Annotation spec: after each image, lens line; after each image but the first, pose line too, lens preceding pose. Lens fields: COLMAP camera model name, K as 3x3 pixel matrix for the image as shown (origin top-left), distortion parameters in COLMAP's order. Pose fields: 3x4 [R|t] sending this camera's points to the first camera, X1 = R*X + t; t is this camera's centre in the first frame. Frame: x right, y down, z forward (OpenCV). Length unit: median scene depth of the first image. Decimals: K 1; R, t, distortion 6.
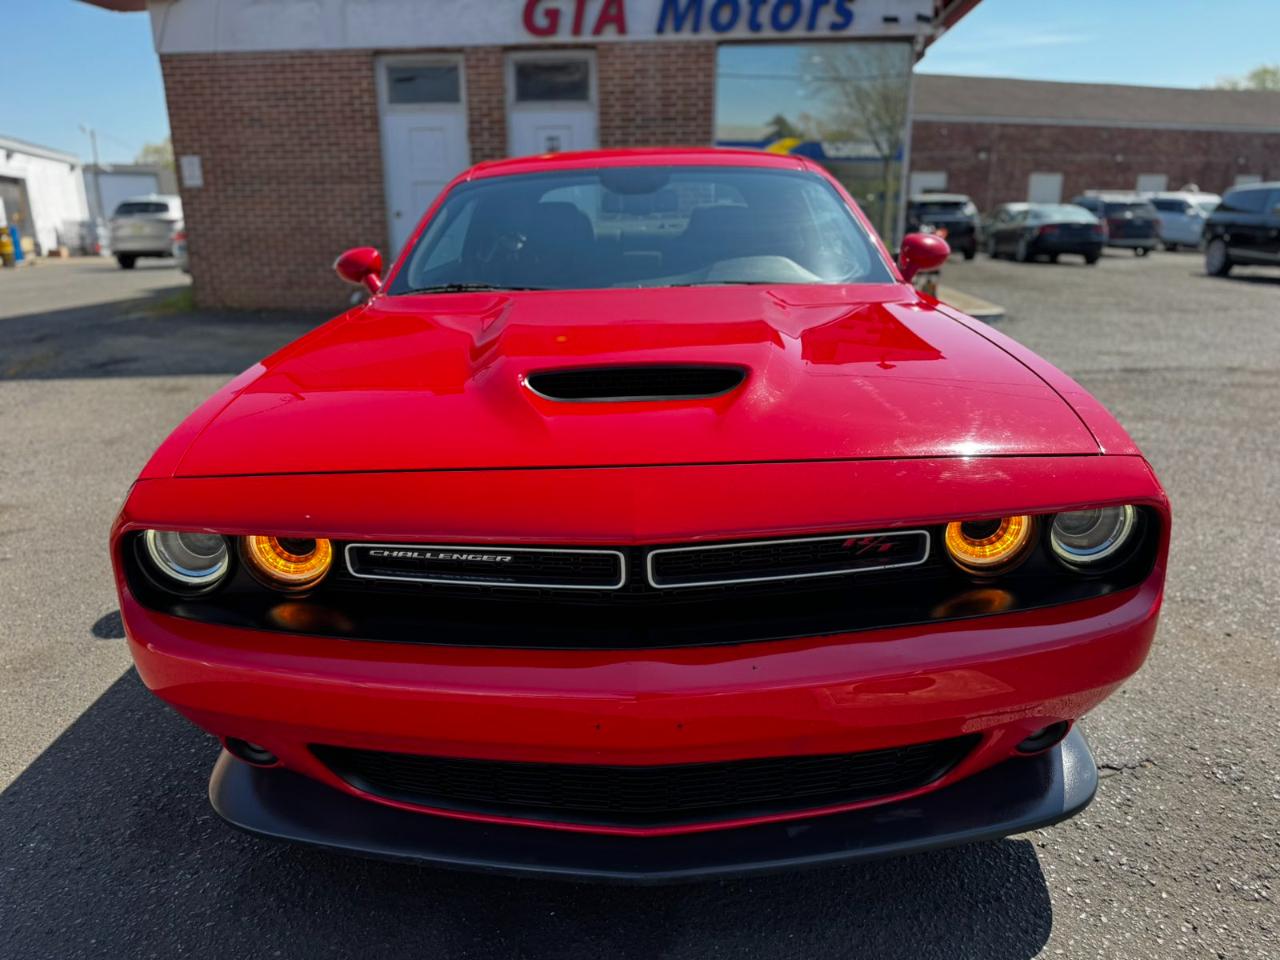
lens RADIAL K [[909.2, 0, 638.1], [0, 909.2, 481.8], [0, 0, 1]] dist [0.027533, -0.035768]
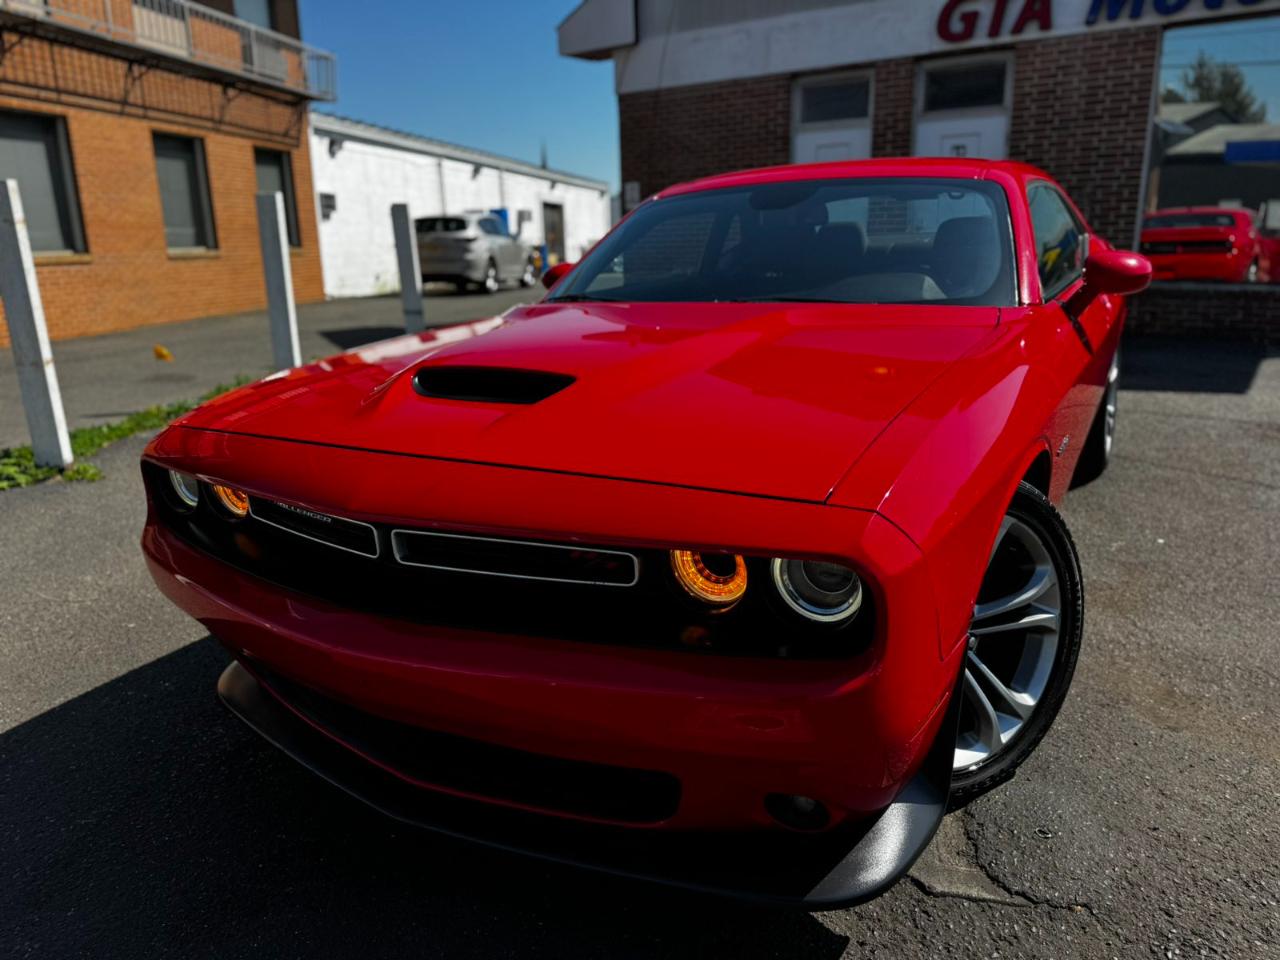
lens RADIAL K [[909.2, 0, 638.1], [0, 909.2, 481.8], [0, 0, 1]] dist [0.027533, -0.035768]
pose [[0.868377, 0.118377, -0.481568, 0.119883], [-0.124845, 0.992000, 0.018725, -0.005970], [0.479932, 0.043861, 0.876209, 0.019278]]
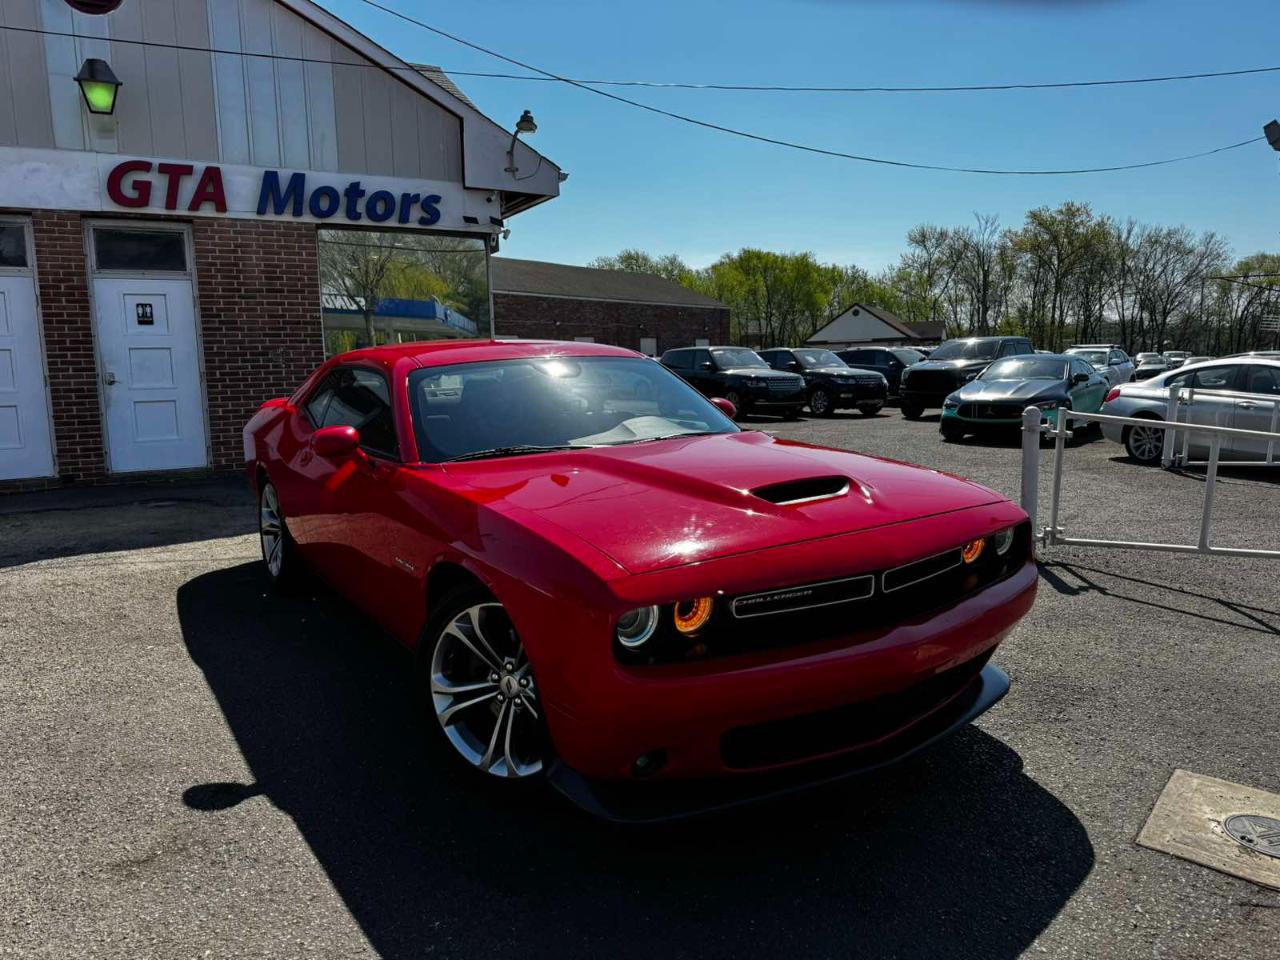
lens RADIAL K [[909.2, 0, 638.1], [0, 909.2, 481.8], [0, 0, 1]] dist [0.027533, -0.035768]
pose [[0.836659, -0.080556, 0.541768, -0.202165], [0.166824, 0.979608, -0.111969, 0.002776], [-0.521701, 0.184060, 0.833037, -0.047183]]
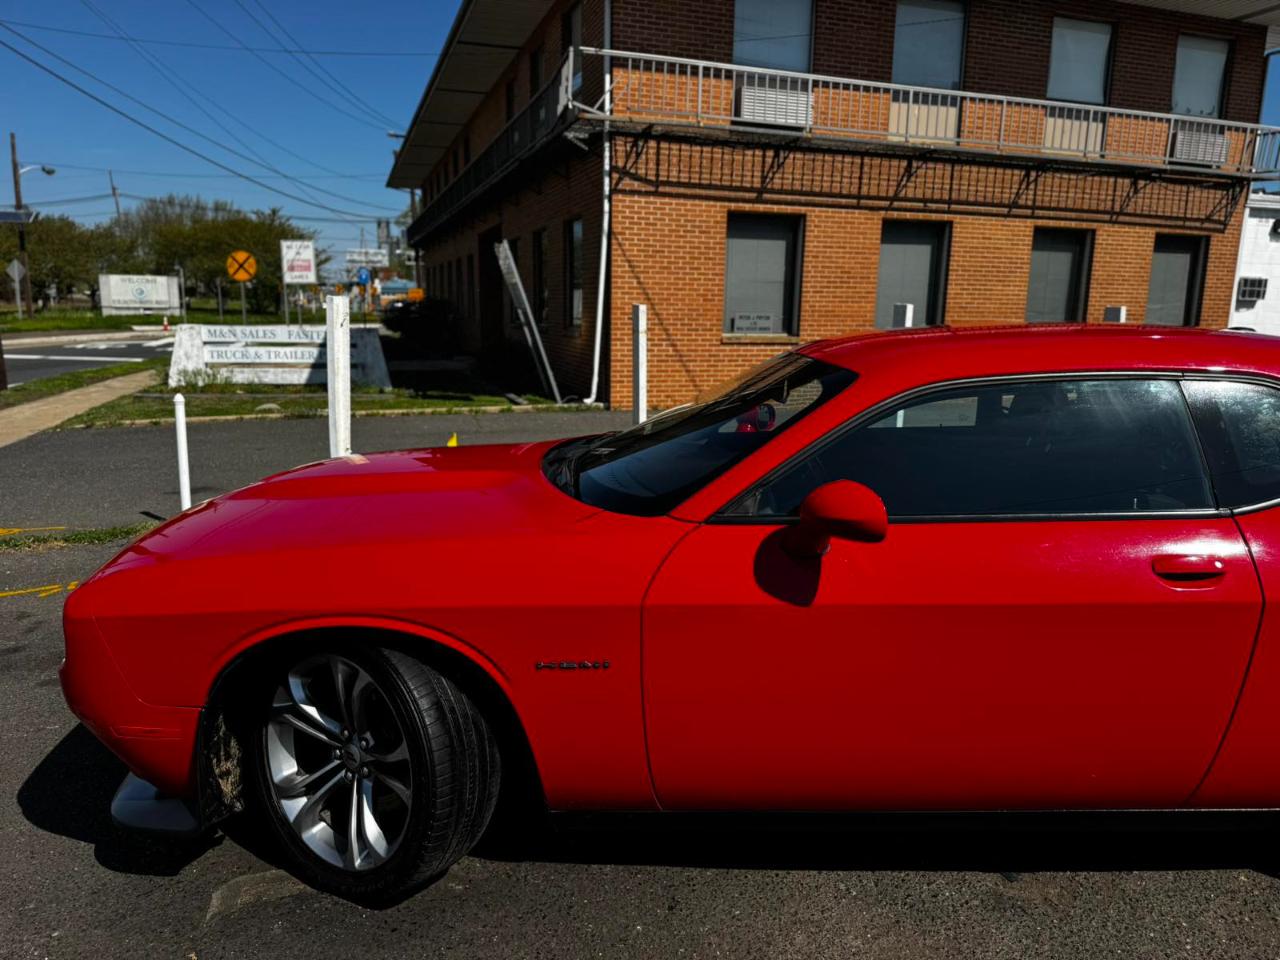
lens RADIAL K [[912.0, 0, 645.9], [0, 912.0, 481.2], [0, 0, 1]] dist [0.021389, -0.026628]
pose [[-0.001811, 0.199273, -0.979942, 0.325902], [-0.296199, 0.935863, 0.190857, -0.120532], [0.955124, 0.290604, 0.057330, 0.272172]]
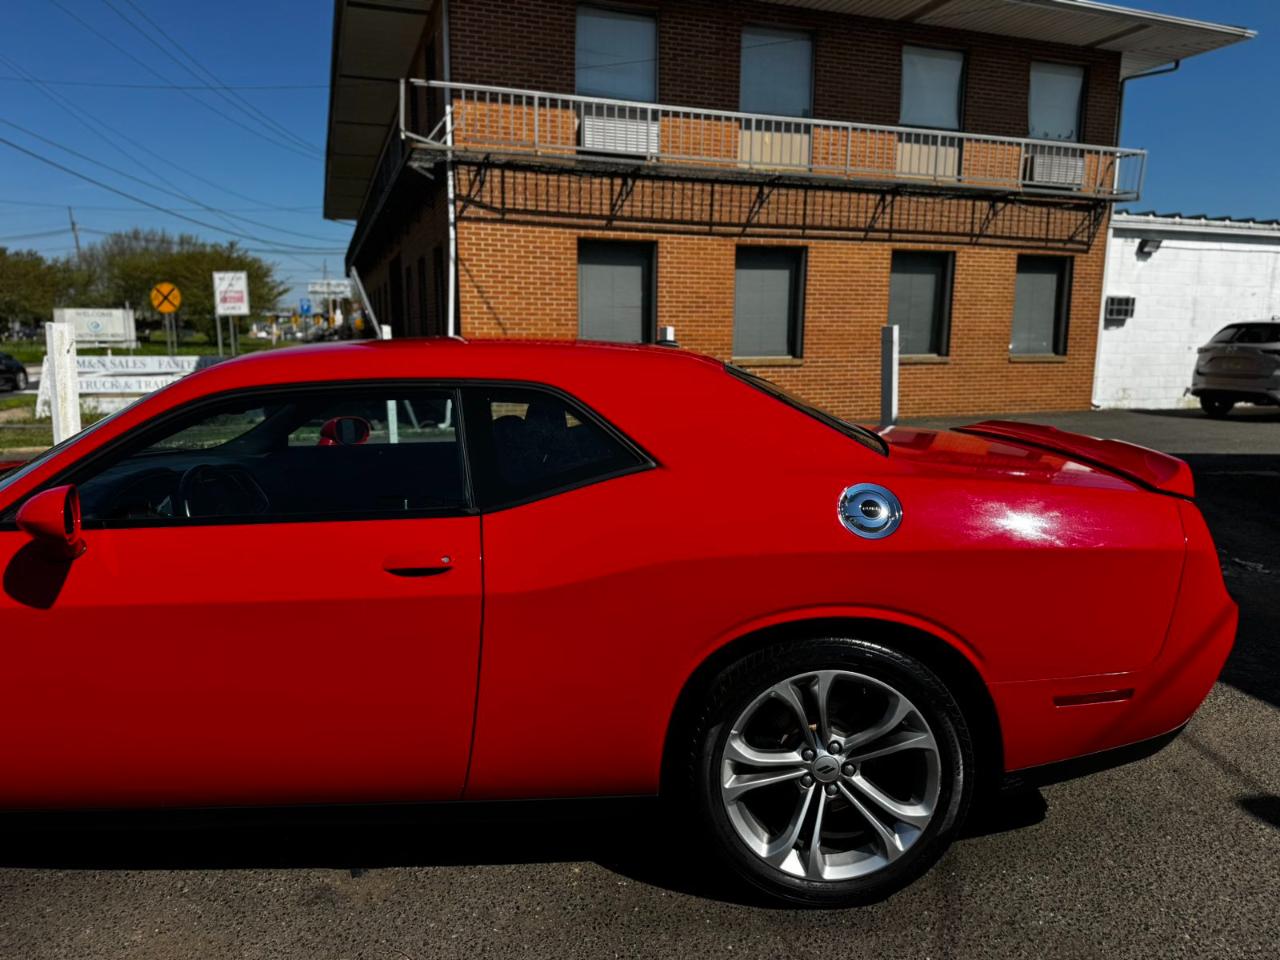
lens RADIAL K [[901.2, 0, 640.3], [0, 901.2, 487.7], [0, 0, 1]] dist [0.076647, -0.117640]
pose [[0.010578, 0.178140, -0.983948, 0.335638], [-0.284600, 0.943843, 0.167819, -0.173563], [0.958588, 0.278256, 0.060682, 0.462133]]
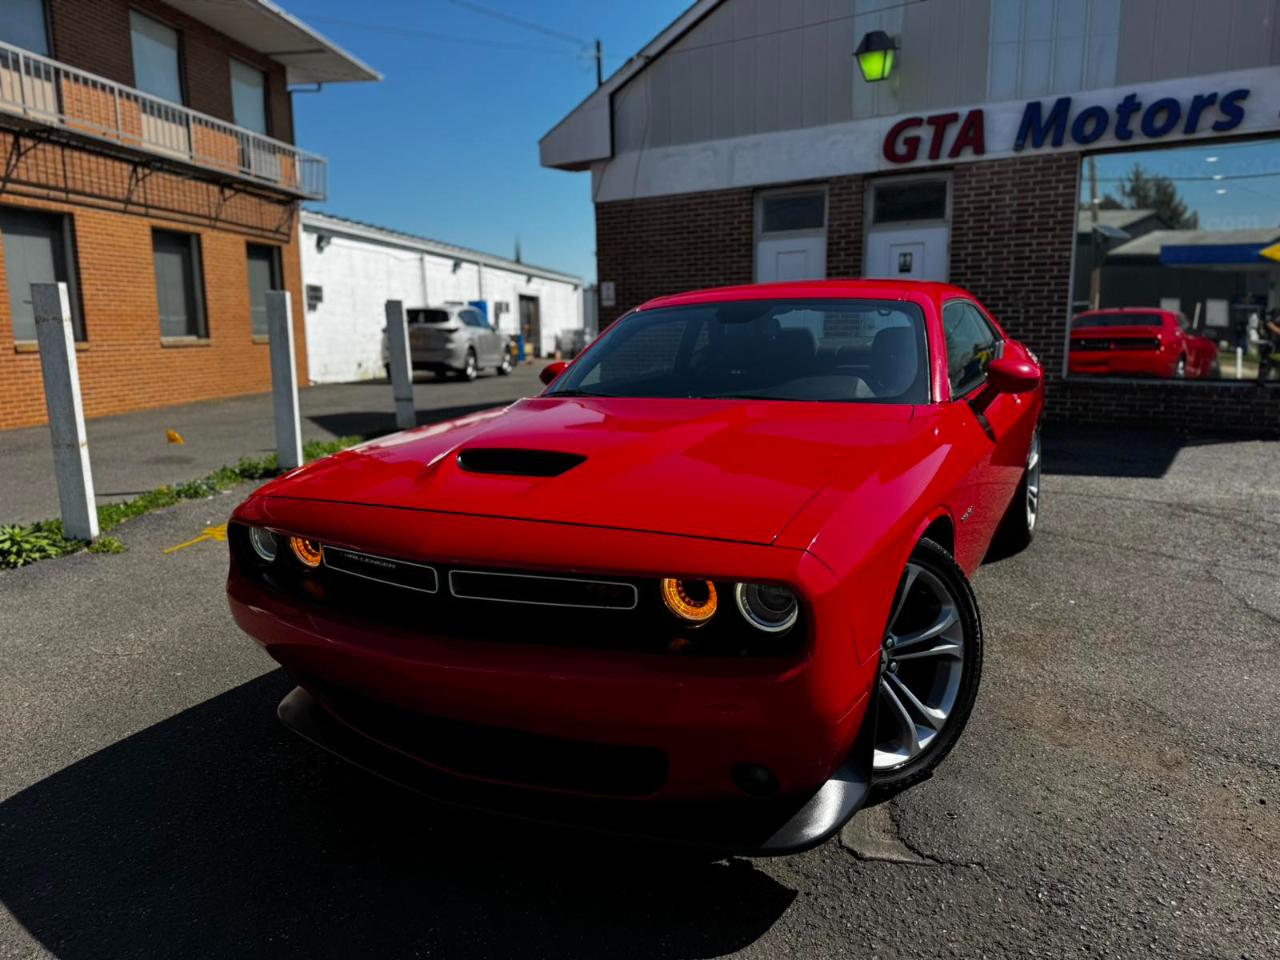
lens RADIAL K [[904.1, 0, 636.7], [0, 904.1, 481.9], [0, 0, 1]] dist [0.046751, -0.059001]
pose [[0.883129, 0.076480, -0.462855, 0.141417], [-0.125838, 0.989084, -0.076669, 0.001153], [0.451938, 0.125953, 0.883112, -0.031467]]
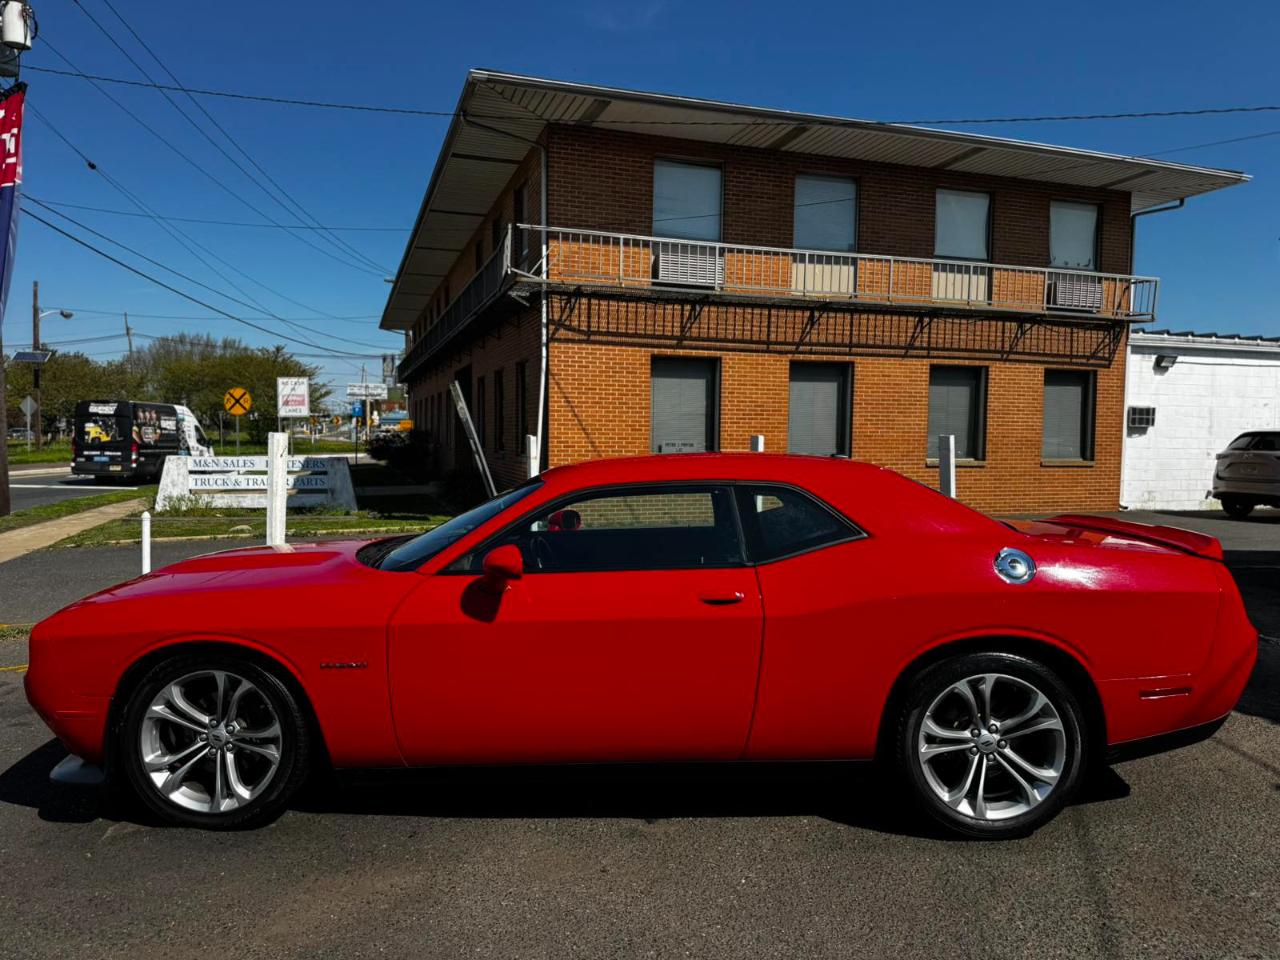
lens RADIAL K [[896.5, 0, 640.9], [0, 896.5, 487.6], [0, 0, 1]] dist [0.153879, -0.275446]
pose [[-0.006220, 0.069942, -0.997532, 0.474556], [-0.289301, 0.954766, 0.068748, -0.157807], [0.957218, 0.289014, 0.014296, 0.374826]]
